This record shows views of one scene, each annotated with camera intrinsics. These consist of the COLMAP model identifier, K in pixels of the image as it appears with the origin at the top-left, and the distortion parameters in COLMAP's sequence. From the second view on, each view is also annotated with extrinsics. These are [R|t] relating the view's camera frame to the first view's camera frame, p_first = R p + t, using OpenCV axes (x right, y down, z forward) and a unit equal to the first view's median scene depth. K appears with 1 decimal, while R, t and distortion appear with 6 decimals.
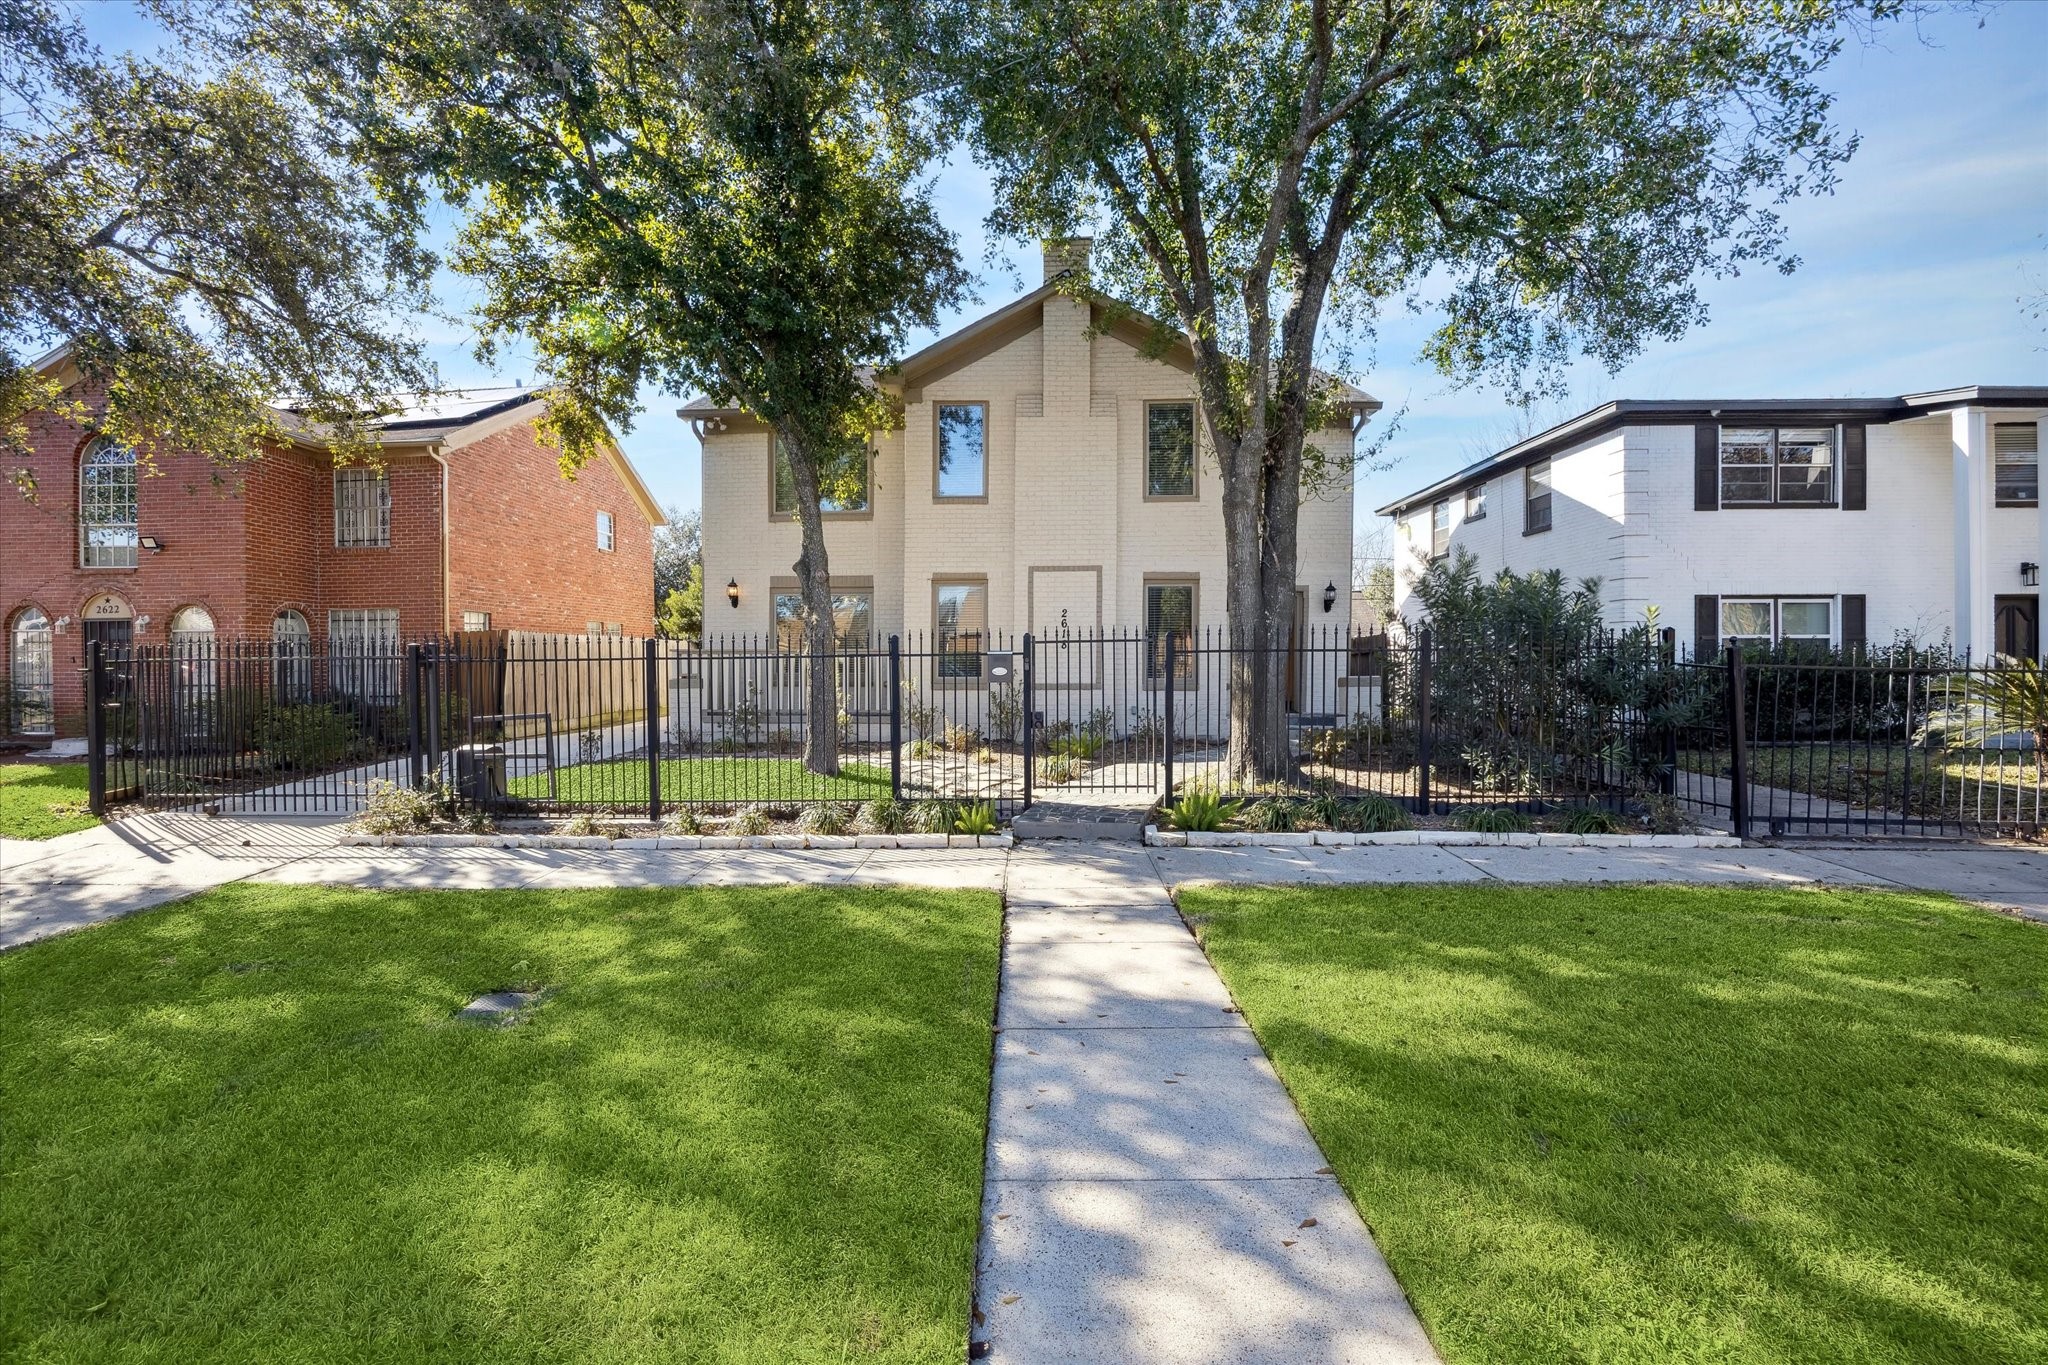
lens RADIAL K [[798.1, 0, 1020.9], [0, 798.1, 674.7], [0, 0, 1]] dist [-0.006639, 0.000365]
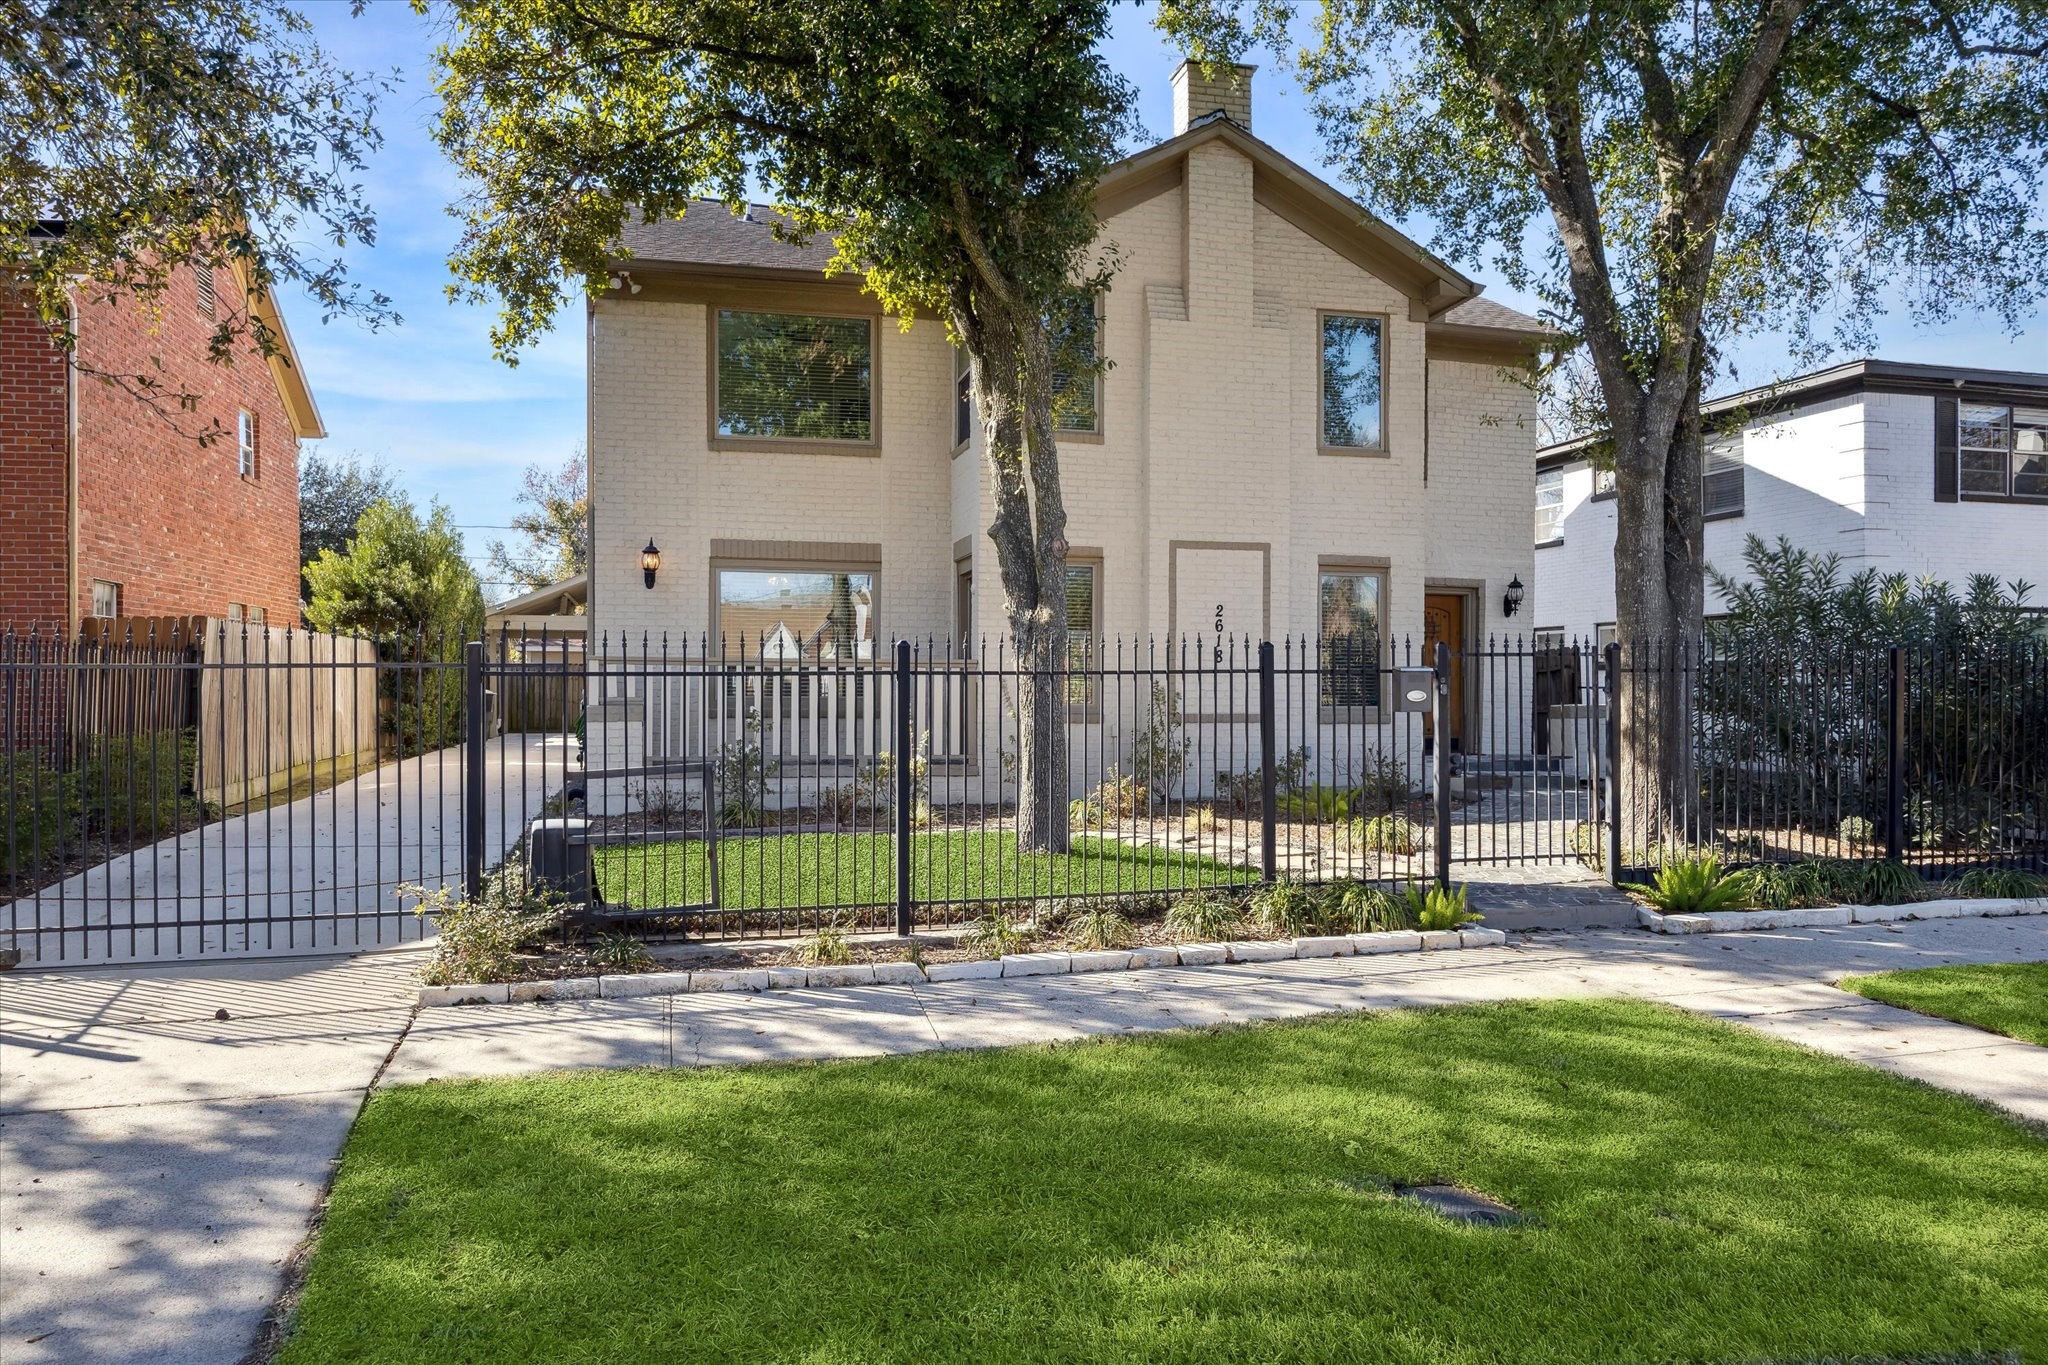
lens RADIAL K [[1232.6, 0, 1024.0], [0, 1232.6, 682.5], [0, 0, 1]] dist [0.009874, 0.000142]
pose [[0.963914, 0.006923, 0.266122, -0.386774], [-0.002858, 0.999873, -0.015657, 0.001061], [-0.266197, 0.014331, 0.963812, 0.030087]]
